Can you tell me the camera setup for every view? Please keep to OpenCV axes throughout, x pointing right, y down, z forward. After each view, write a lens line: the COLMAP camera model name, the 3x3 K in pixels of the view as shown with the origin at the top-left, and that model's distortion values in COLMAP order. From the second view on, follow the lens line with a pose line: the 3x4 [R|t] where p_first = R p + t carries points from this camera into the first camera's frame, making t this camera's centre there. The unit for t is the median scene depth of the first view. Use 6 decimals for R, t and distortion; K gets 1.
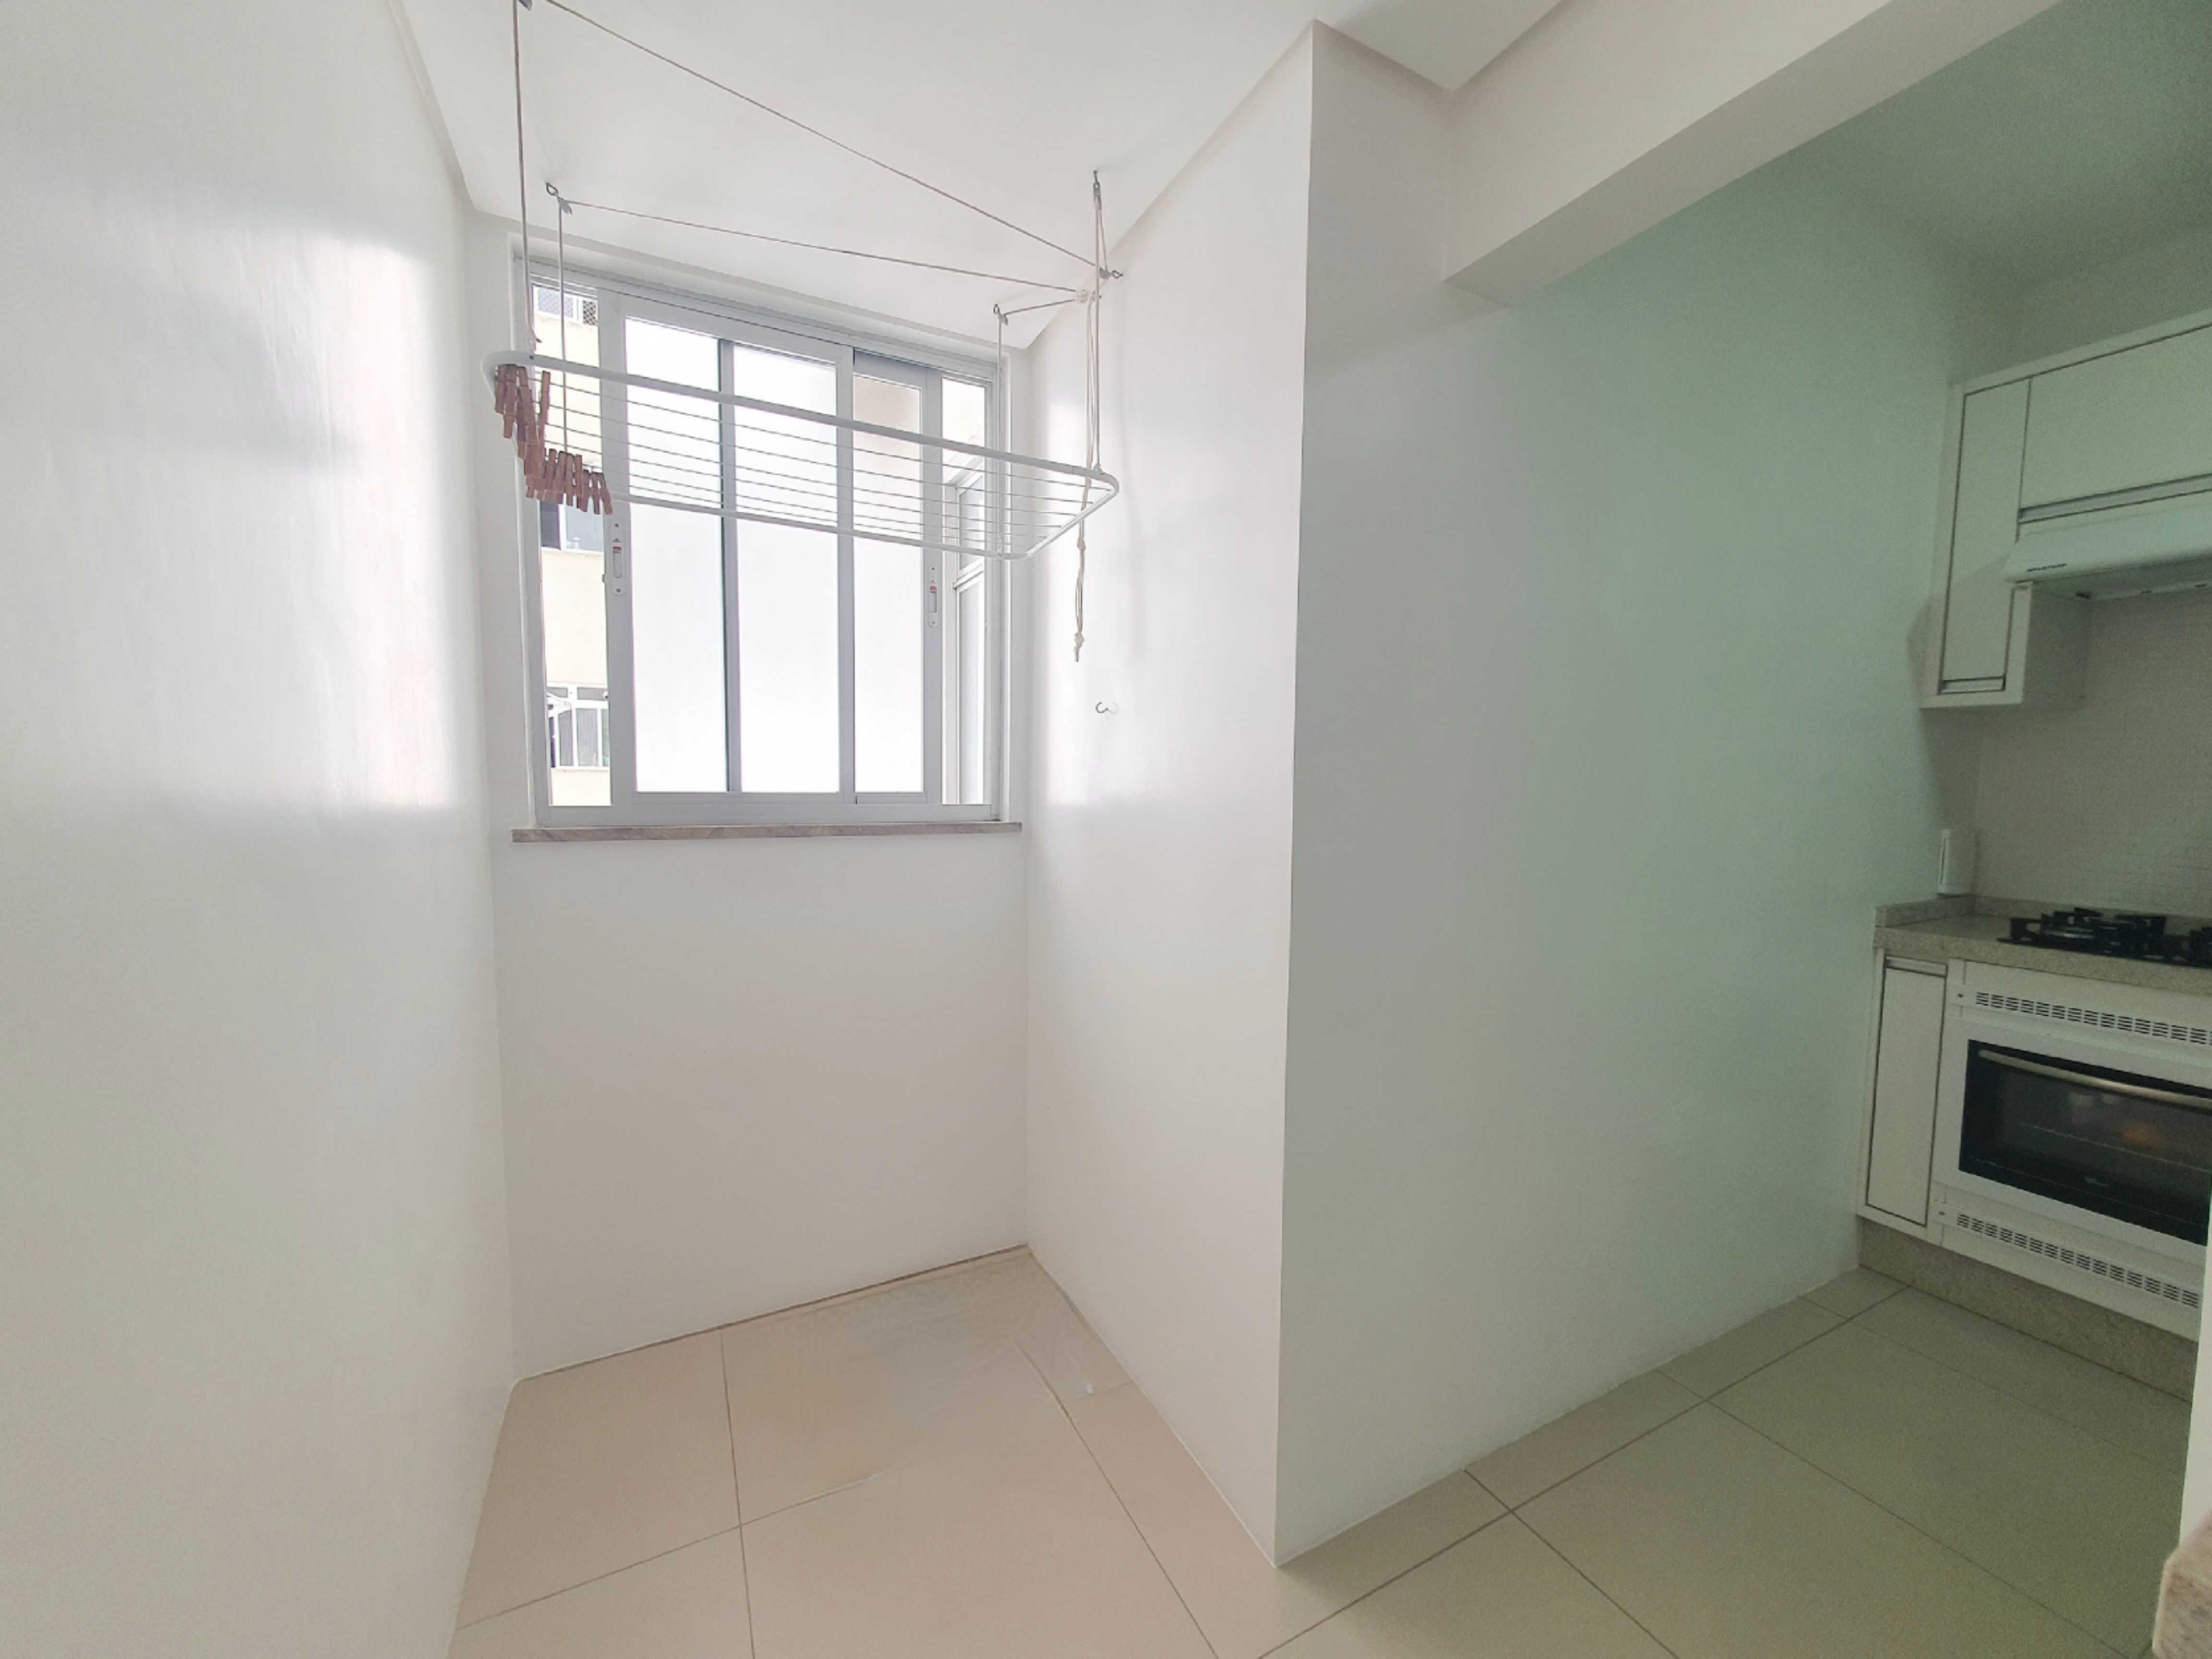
lens RADIAL K [[872.3, 0, 1137.4], [0, 872.3, 835.8], [0, 0, 1]] dist [0.002929, -0.000150]
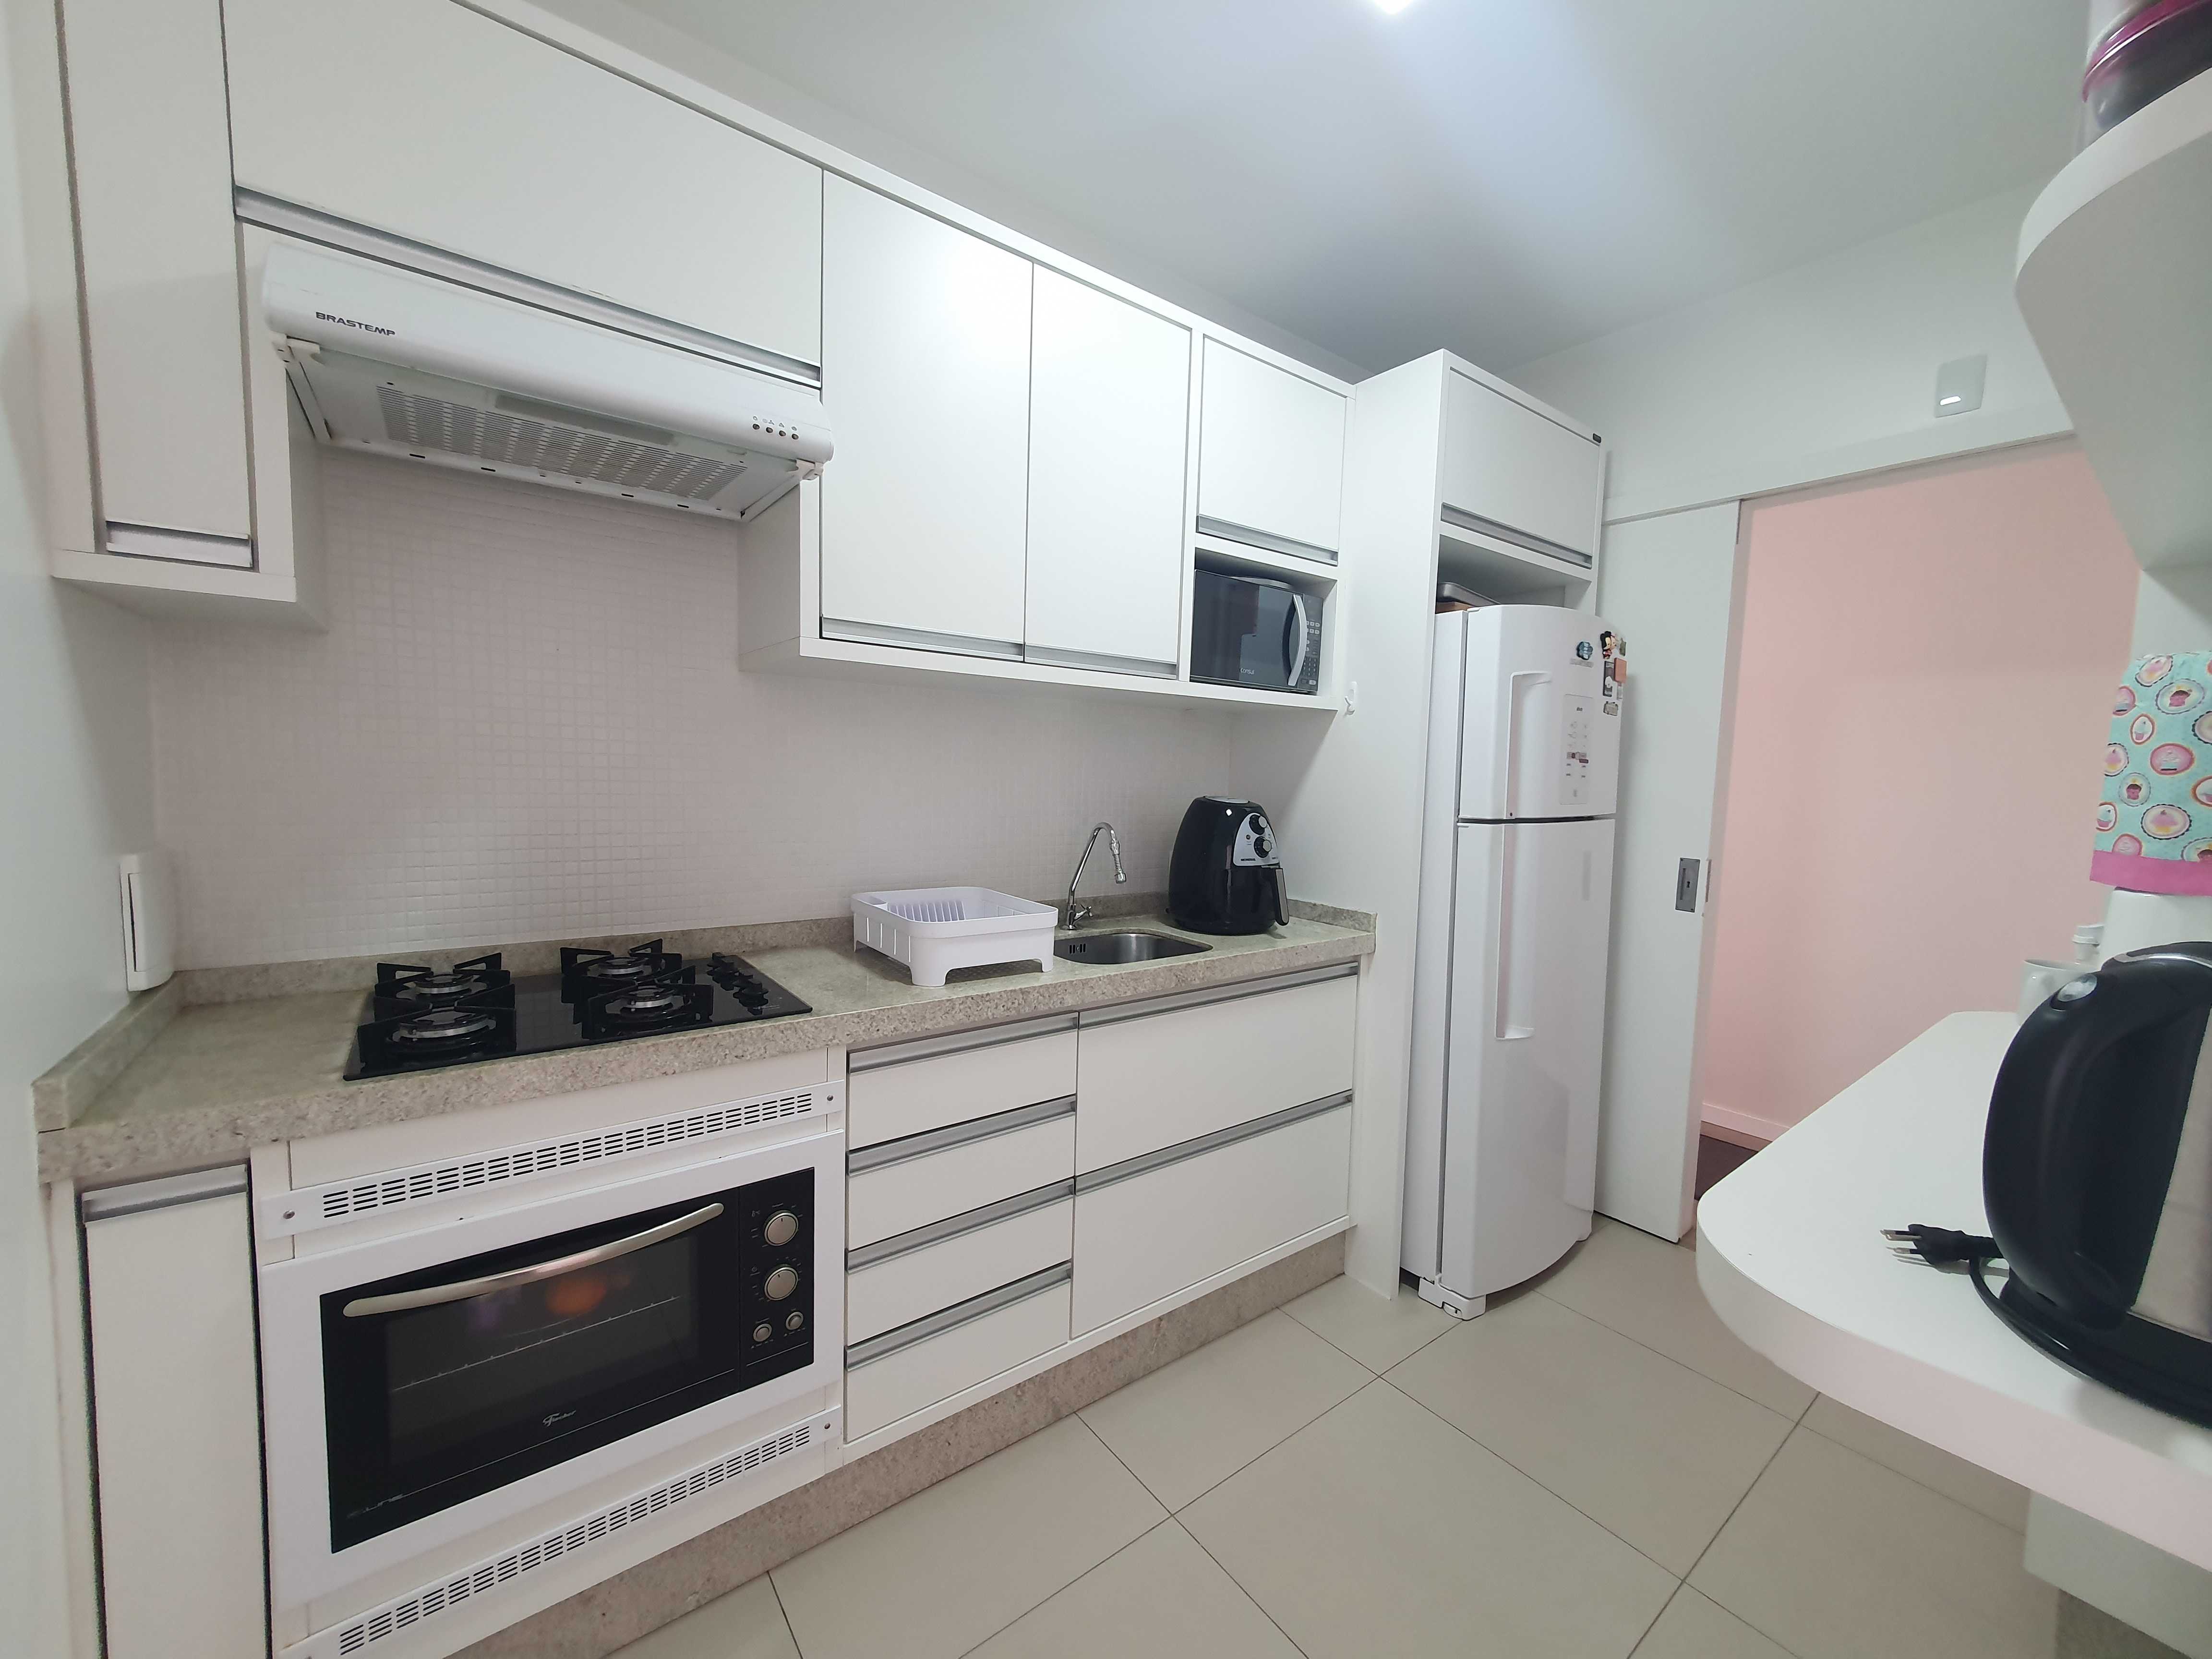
lens RADIAL K [[872.3, 0, 1137.4], [0, 872.3, 835.8], [0, 0, 1]] dist [0.002929, -0.000150]
pose [[-0.169518, -0.098261, 0.980616, 0.417282], [0.035598, 0.993757, 0.105732, -0.053470], [-0.984884, 0.052831, -0.164962, 0.609661]]
